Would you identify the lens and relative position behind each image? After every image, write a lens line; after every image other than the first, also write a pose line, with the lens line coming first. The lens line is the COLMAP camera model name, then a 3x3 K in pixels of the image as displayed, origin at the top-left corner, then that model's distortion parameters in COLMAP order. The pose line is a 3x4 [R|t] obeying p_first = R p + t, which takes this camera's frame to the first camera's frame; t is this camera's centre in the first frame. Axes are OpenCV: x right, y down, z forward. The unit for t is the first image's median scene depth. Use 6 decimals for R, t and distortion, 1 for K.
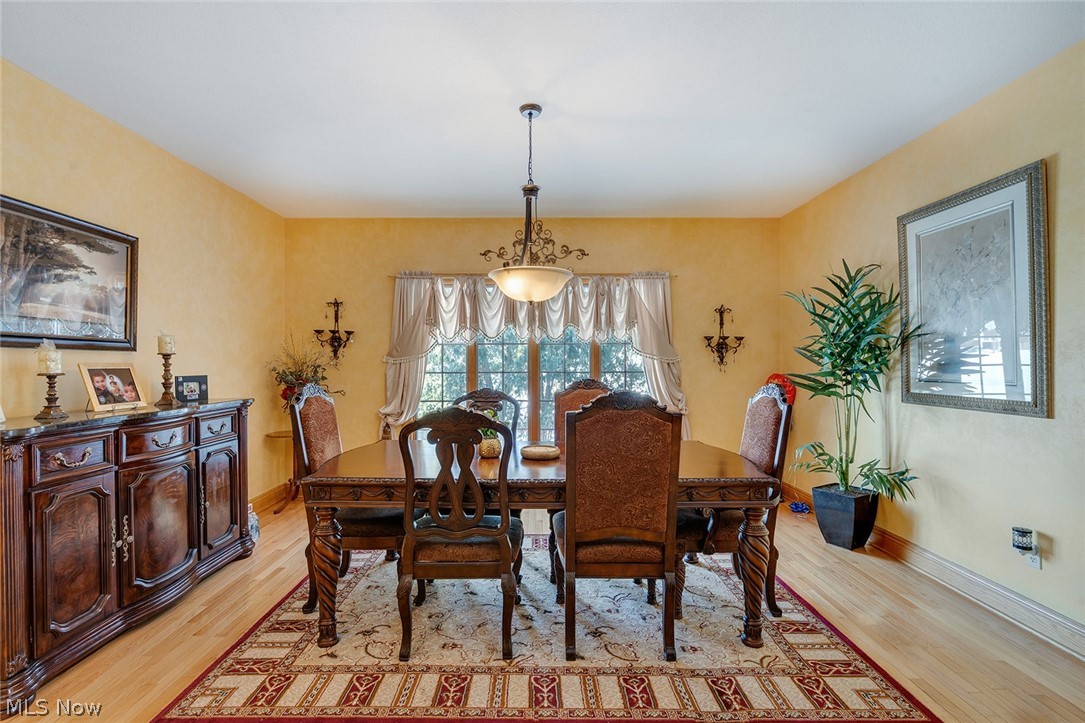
lens RADIAL K [[490.5, 0, 536.3], [0, 490.5, 361.1], [0, 0, 1]] dist [-0.002913, -0.000219]
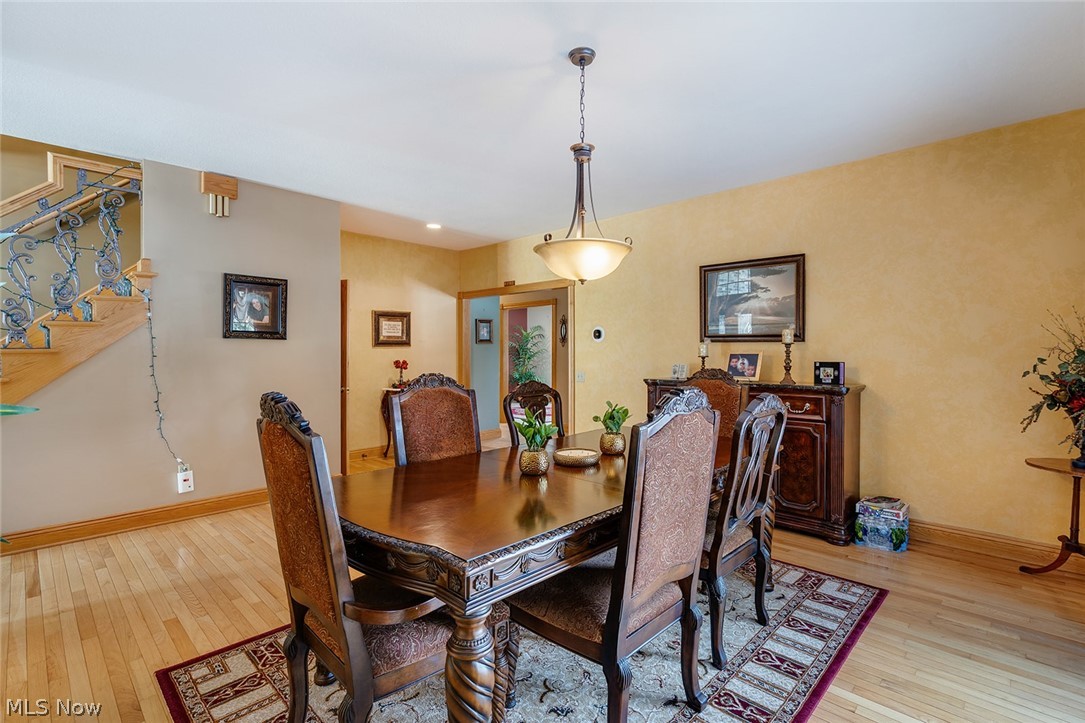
lens RADIAL K [[490.5, 0, 536.3], [0, 490.5, 361.1], [0, 0, 1]] dist [-0.002913, -0.000219]
pose [[-0.695057, 0.006036, -0.718930, 0.676268], [-0.003873, 0.999919, 0.012139, 0.020572], [0.718945, 0.011222, -0.694977, 1.553963]]
